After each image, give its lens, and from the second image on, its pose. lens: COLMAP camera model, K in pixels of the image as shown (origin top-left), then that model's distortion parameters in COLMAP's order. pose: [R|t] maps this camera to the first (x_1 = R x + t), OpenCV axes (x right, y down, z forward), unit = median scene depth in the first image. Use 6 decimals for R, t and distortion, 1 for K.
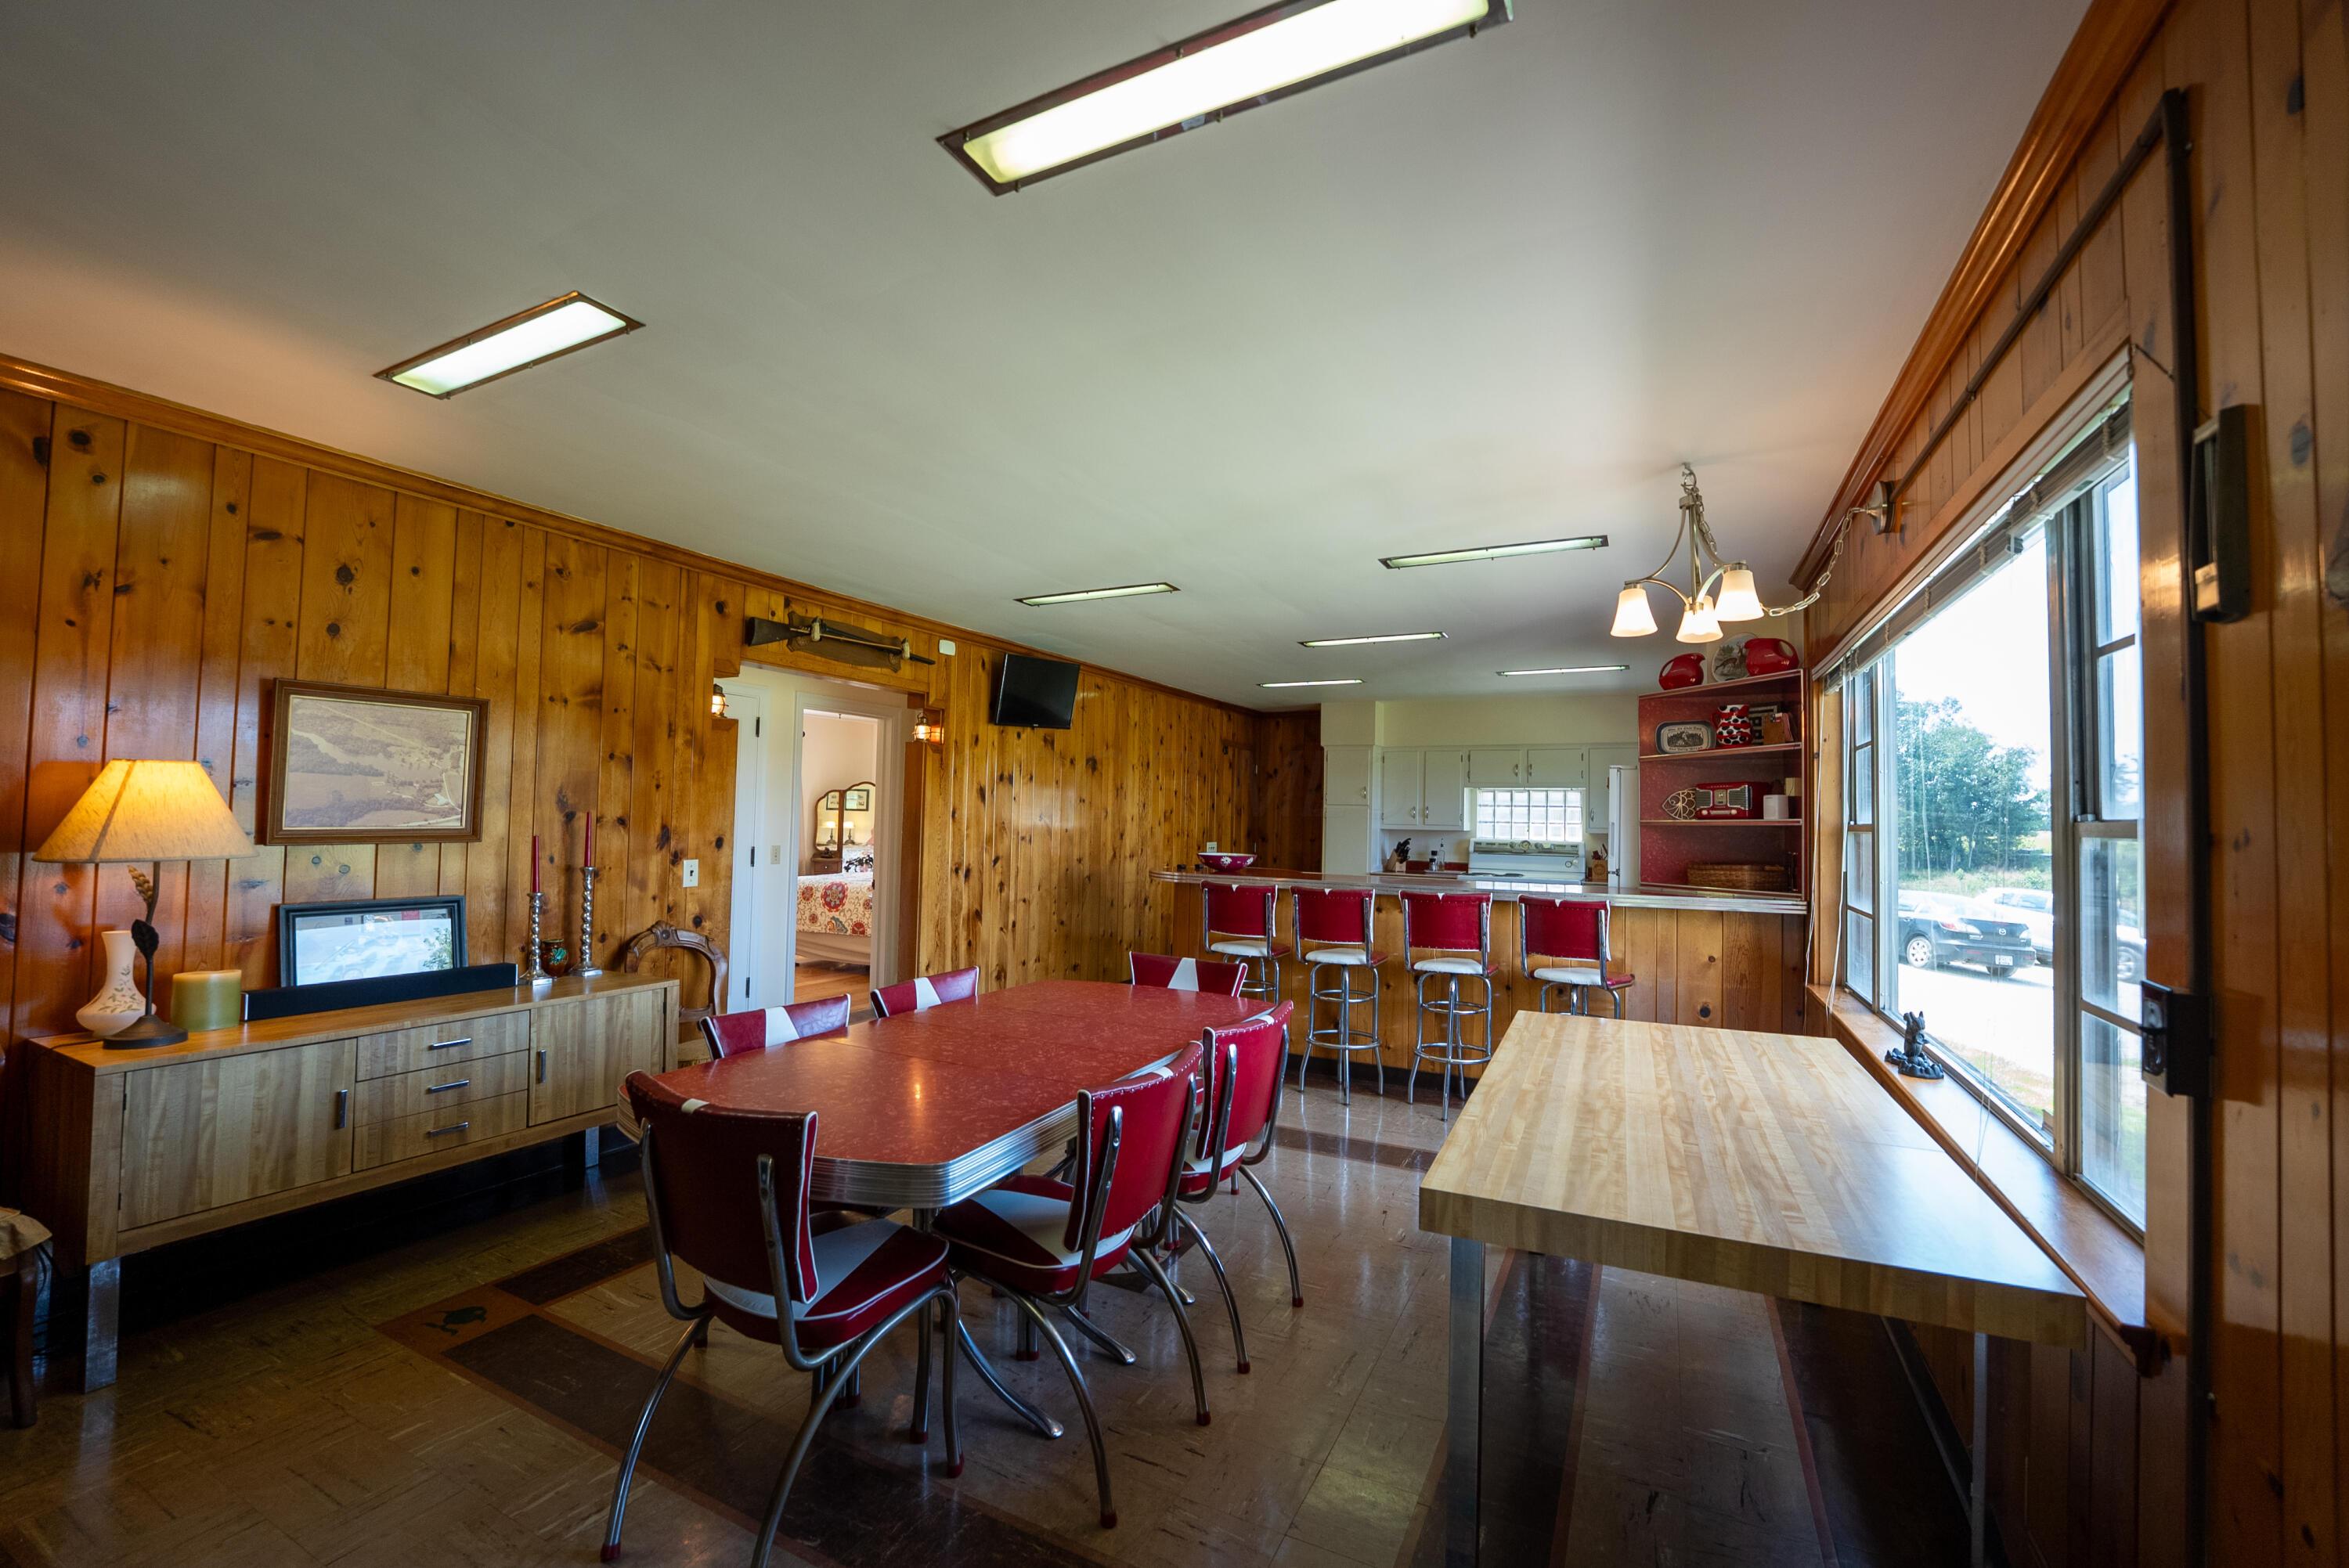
lens RADIAL K [[965.3, 0, 1177.7], [0, 965.3, 783.6], [0, 0, 1]] dist [-0.023390, -0.000146]
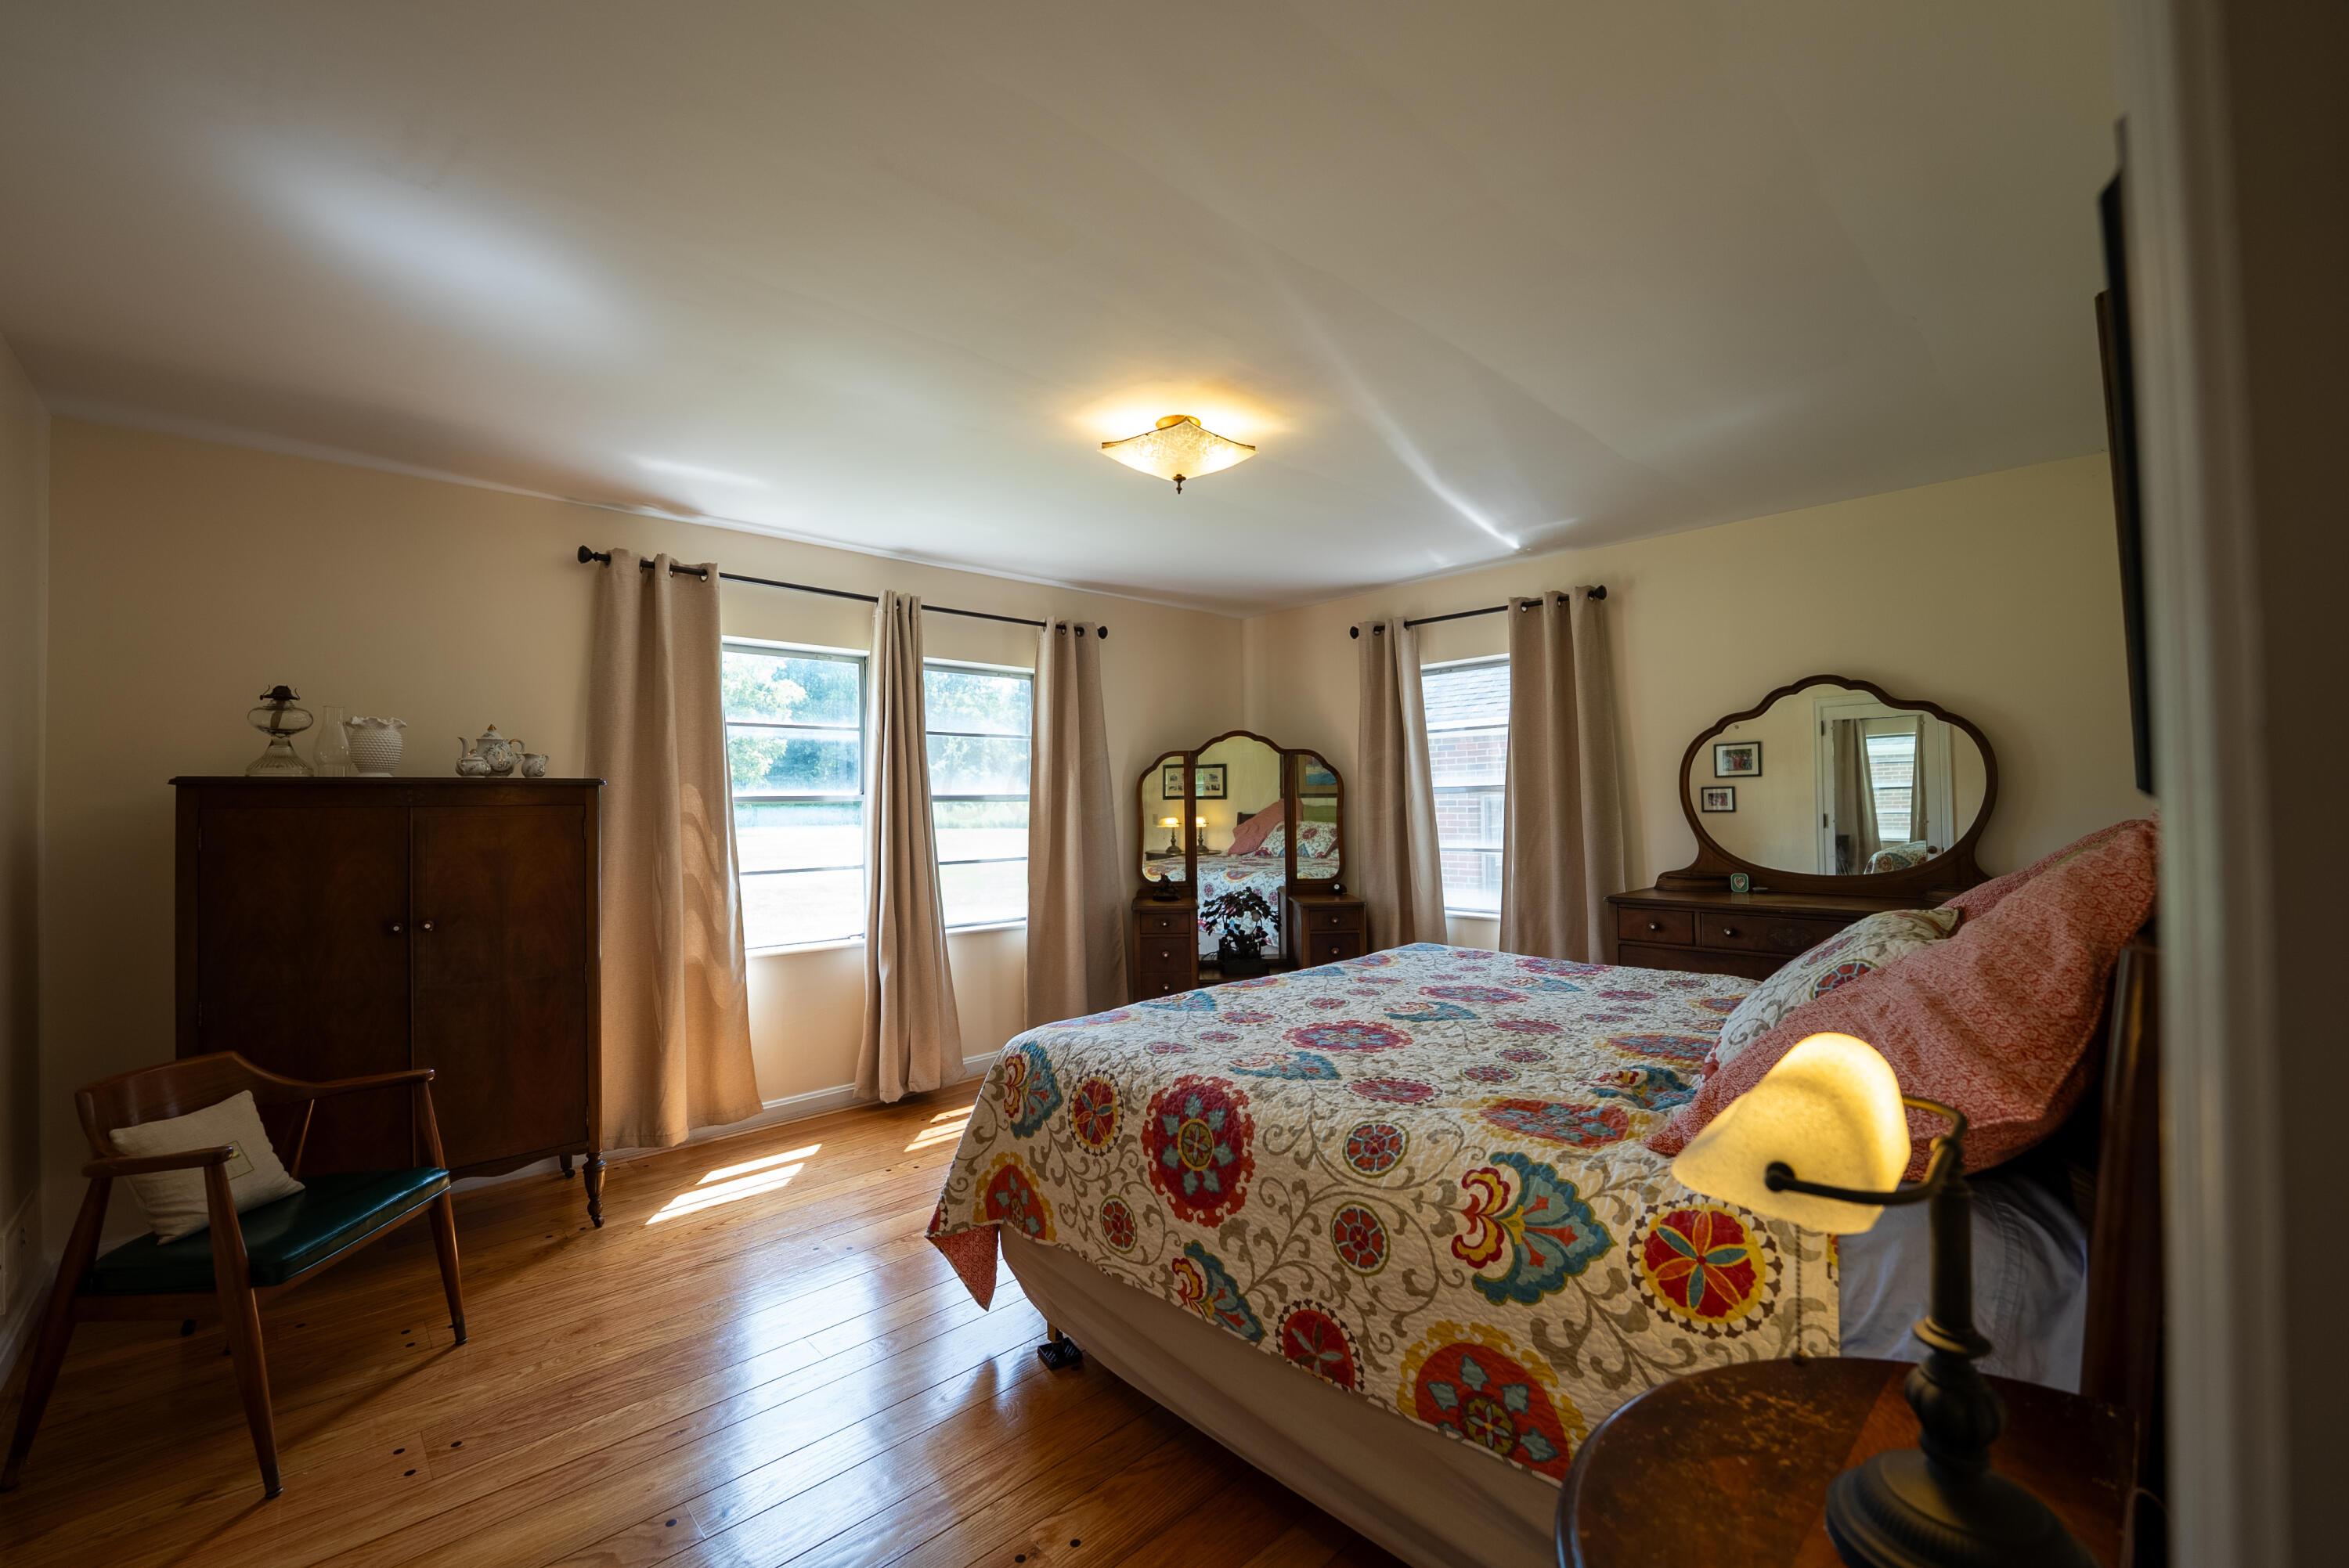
lens RADIAL K [[965.3, 0, 1177.7], [0, 965.3, 783.6], [0, 0, 1]] dist [-0.023390, -0.000146]
pose [[0.942192, -0.043099, -0.332291, -0.278336], [0.048277, 0.998807, 0.007341, 0.027391], [0.331579, -0.022958, 0.943148, 0.776740]]
